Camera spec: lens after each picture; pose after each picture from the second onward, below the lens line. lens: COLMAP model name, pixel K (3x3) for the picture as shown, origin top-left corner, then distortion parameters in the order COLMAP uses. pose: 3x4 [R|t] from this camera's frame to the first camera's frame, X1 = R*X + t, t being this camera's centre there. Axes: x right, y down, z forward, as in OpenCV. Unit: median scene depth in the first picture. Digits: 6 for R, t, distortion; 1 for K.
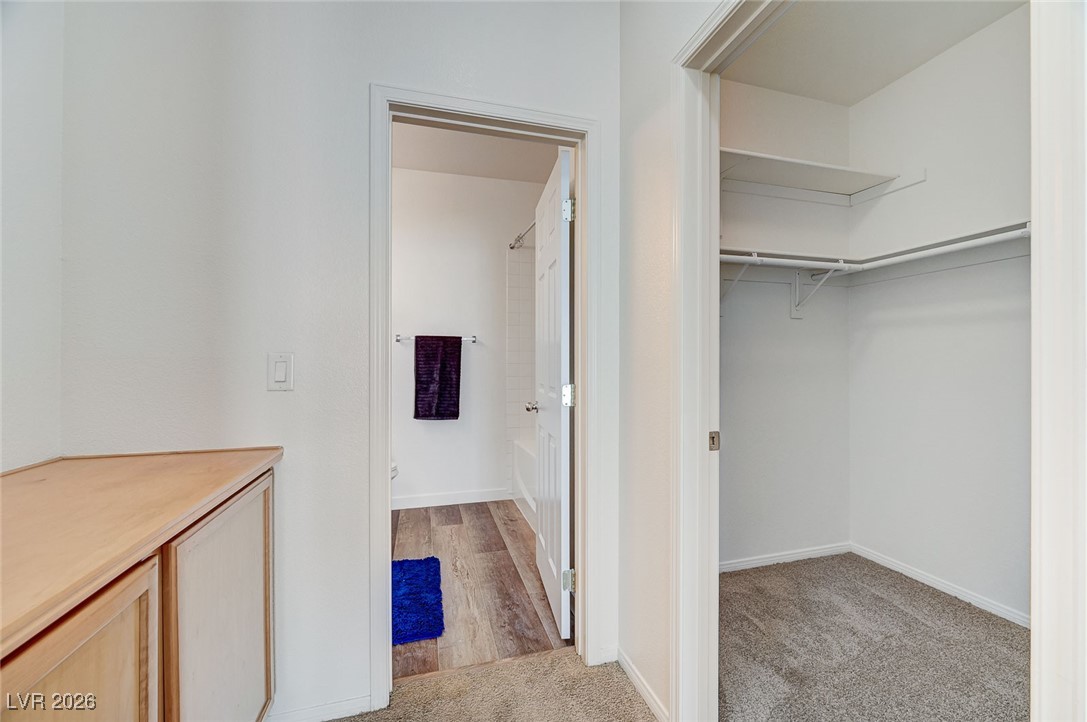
lens RADIAL K [[441.8, 0, 543.5], [0, 441.8, 361.0], [0, 0, 1]] dist [-0.001515, 0.000048]
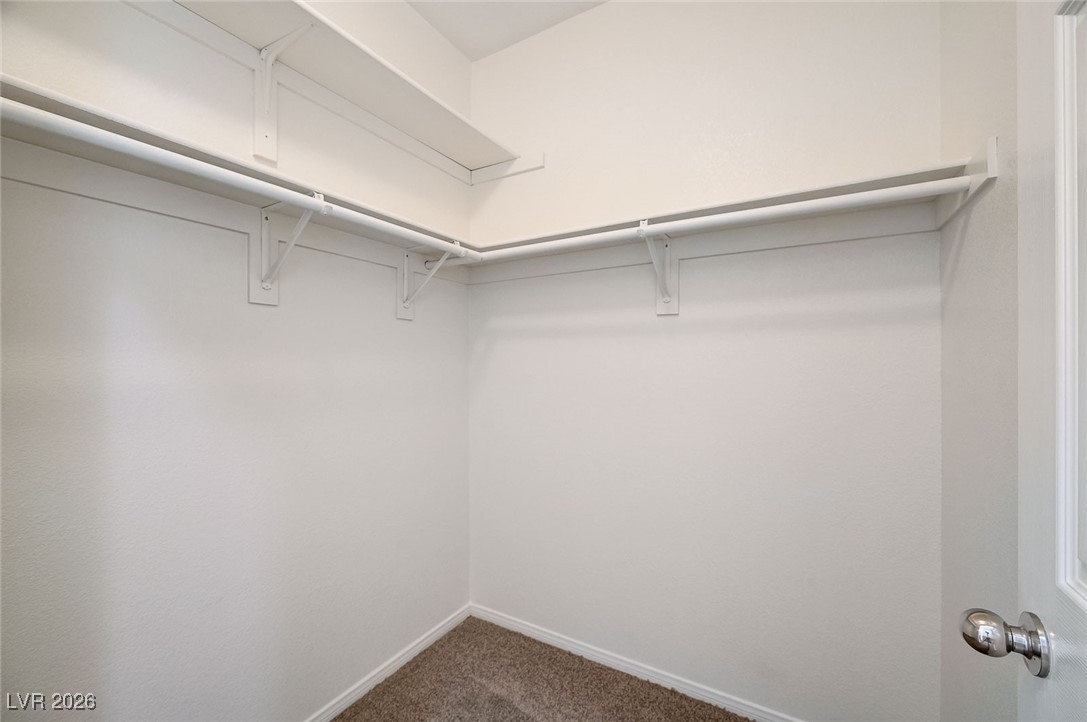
lens RADIAL K [[441.8, 0, 543.5], [0, 441.8, 361.0], [0, 0, 1]] dist [-0.001515, 0.000048]
pose [[0.733252, 0.005868, 0.679932, 0.275186], [-0.002913, 0.999981, -0.005489, -0.029183], [-0.679951, 0.002044, 0.733255, 0.359630]]
